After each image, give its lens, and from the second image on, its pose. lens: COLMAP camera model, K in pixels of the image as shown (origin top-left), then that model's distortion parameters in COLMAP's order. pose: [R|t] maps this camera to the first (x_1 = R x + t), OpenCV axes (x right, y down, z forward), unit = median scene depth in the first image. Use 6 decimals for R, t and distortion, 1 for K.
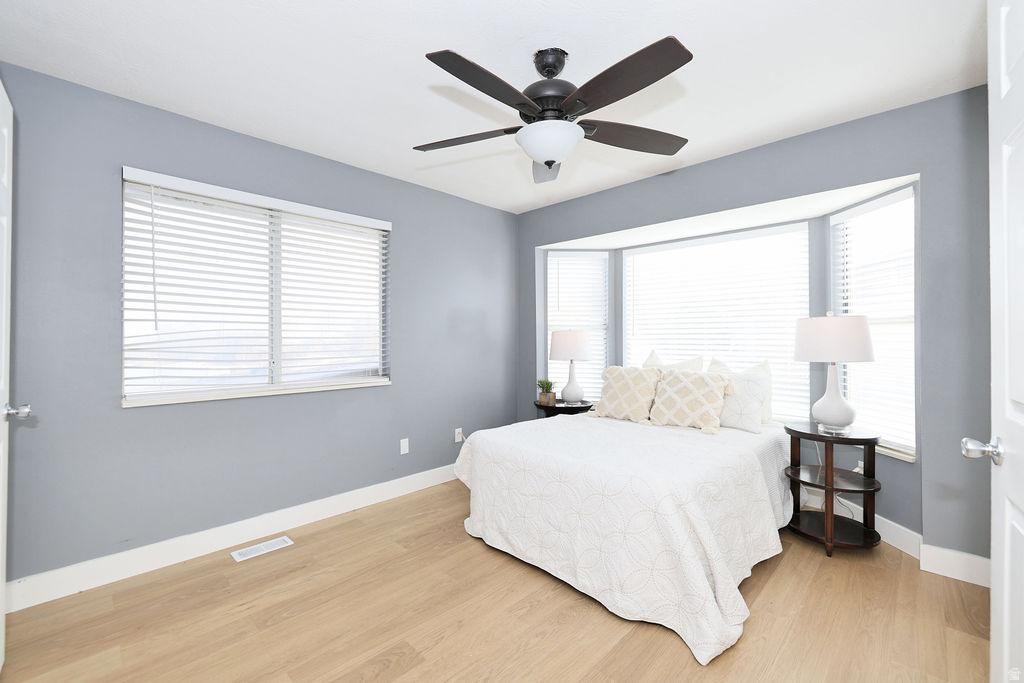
lens RADIAL K [[436.9, 0, 514.9], [0, 436.9, 334.0], [0, 0, 1]] dist [-0.000253, -0.000108]
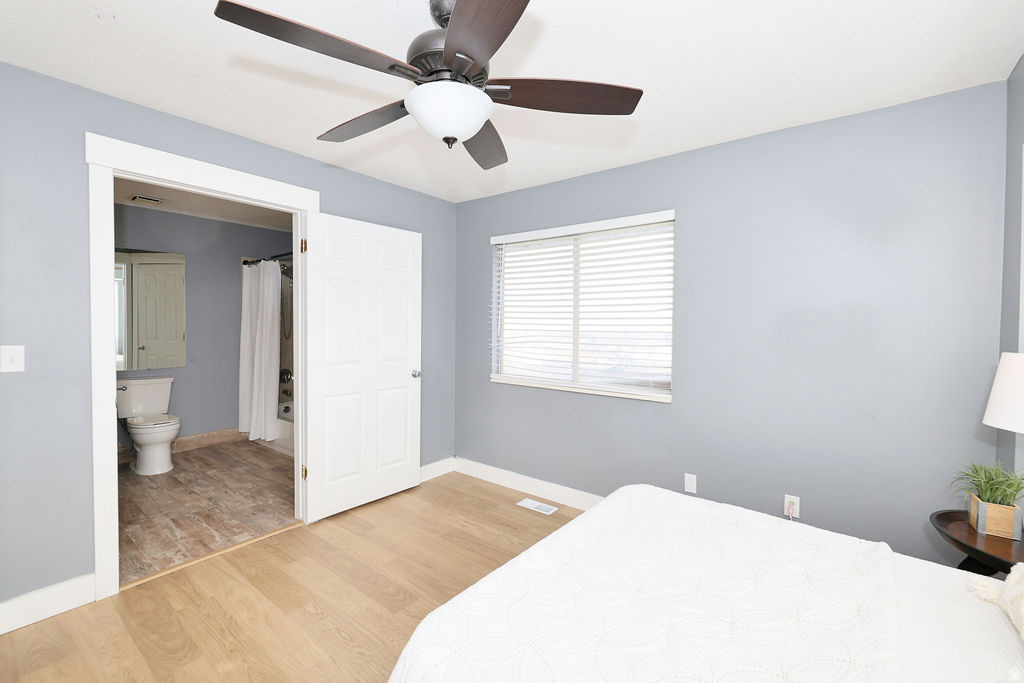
lens RADIAL K [[436.9, 0, 514.9], [0, 436.9, 334.0], [0, 0, 1]] dist [-0.000253, -0.000108]
pose [[0.086366, 0.019020, -0.996082, 0.742690], [-0.002516, 0.999819, 0.018873, -0.044230], [0.996260, 0.000876, 0.086398, 0.887746]]
